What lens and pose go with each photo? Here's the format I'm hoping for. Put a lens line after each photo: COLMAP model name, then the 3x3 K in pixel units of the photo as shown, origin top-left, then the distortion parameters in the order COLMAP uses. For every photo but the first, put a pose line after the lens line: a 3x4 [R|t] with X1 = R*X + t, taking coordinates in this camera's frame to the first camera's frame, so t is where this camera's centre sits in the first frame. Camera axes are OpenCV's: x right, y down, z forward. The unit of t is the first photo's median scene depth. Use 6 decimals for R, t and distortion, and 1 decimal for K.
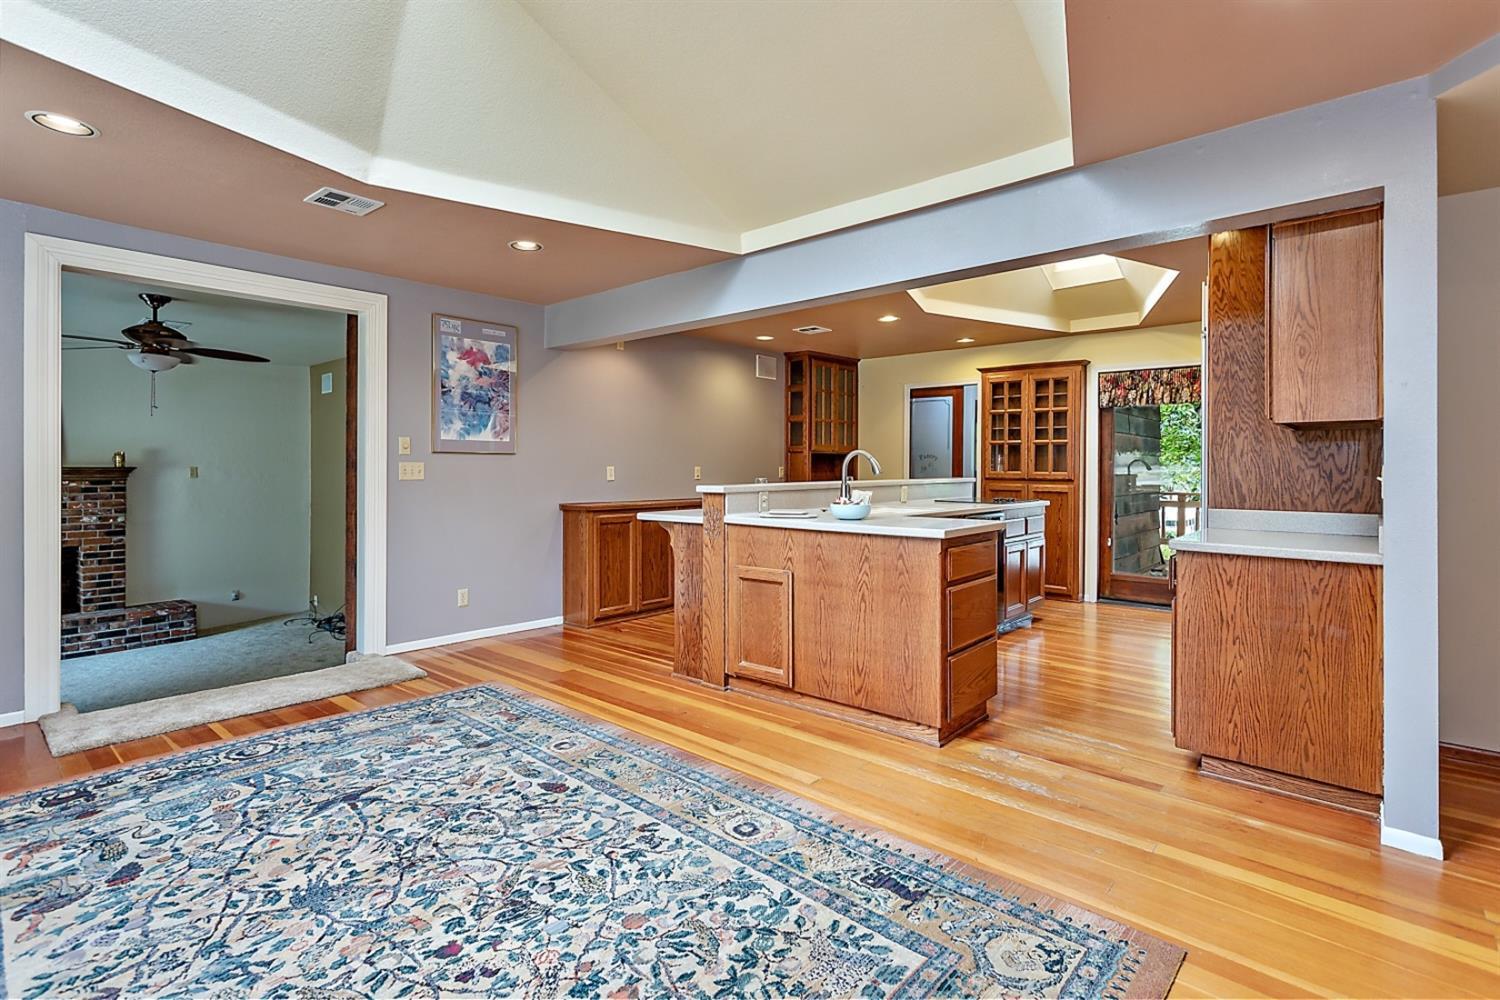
lens RADIAL K [[733.2, 0, 753.5], [0, 733.2, 470.3], [0, 0, 1]] dist [0.004186, 0.001045]
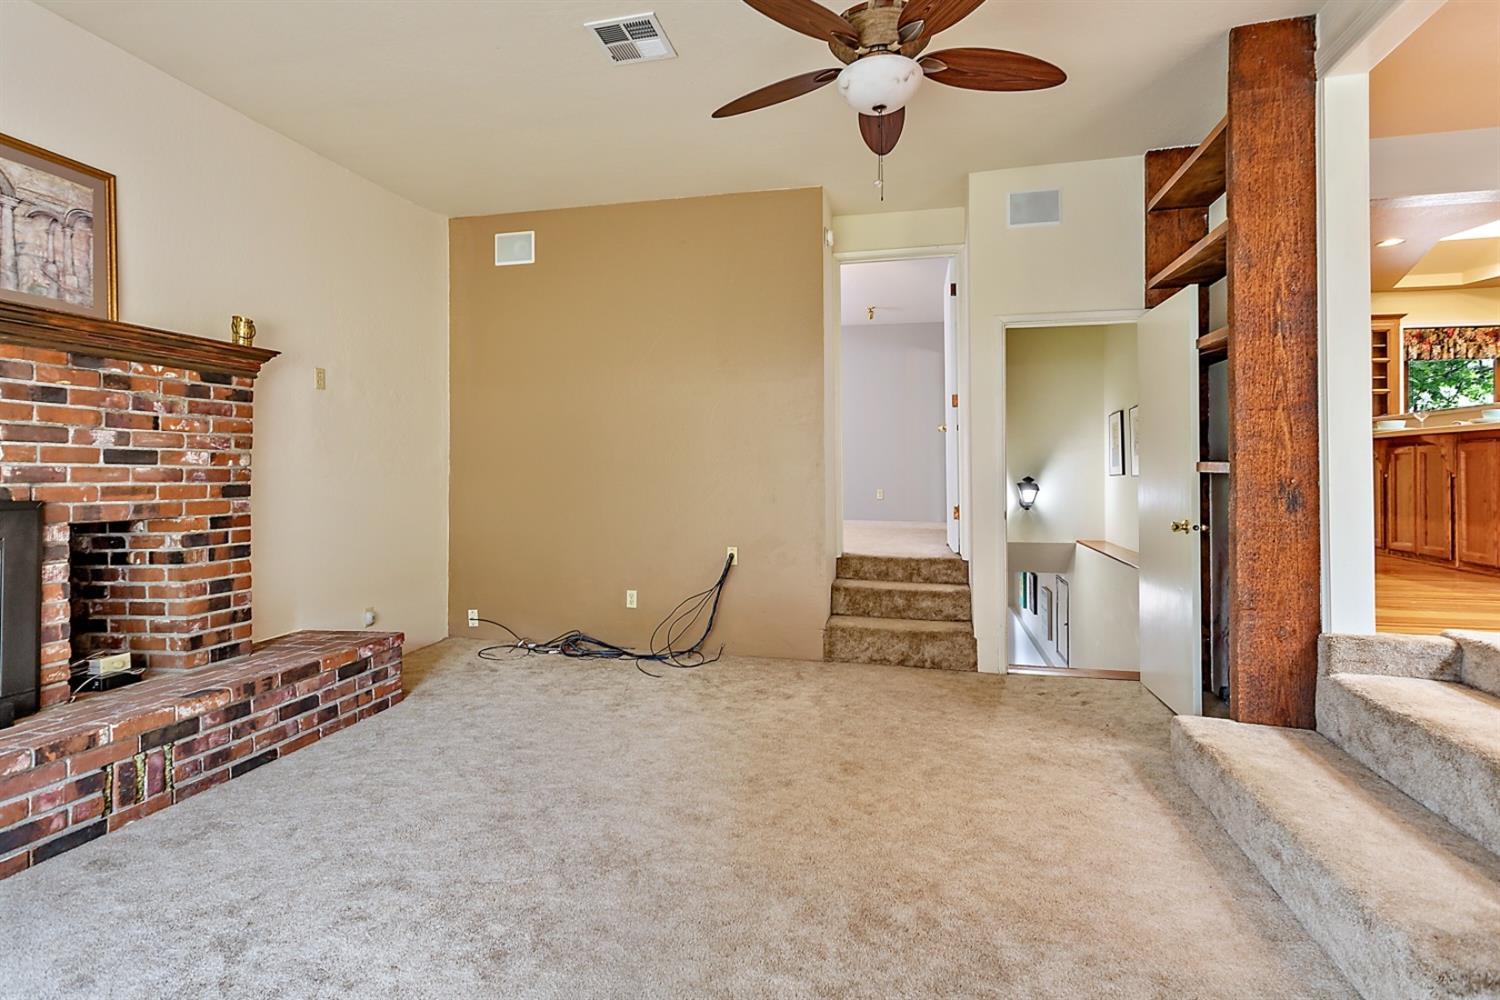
lens RADIAL K [[733.2, 0, 753.5], [0, 733.2, 470.3], [0, 0, 1]] dist [0.004186, 0.001045]
pose [[0.885898, 0.003663, 0.463866, -0.806276], [-0.000700, 0.999978, -0.006559, 0.076438], [-0.463880, 0.005486, 0.885881, 0.451772]]
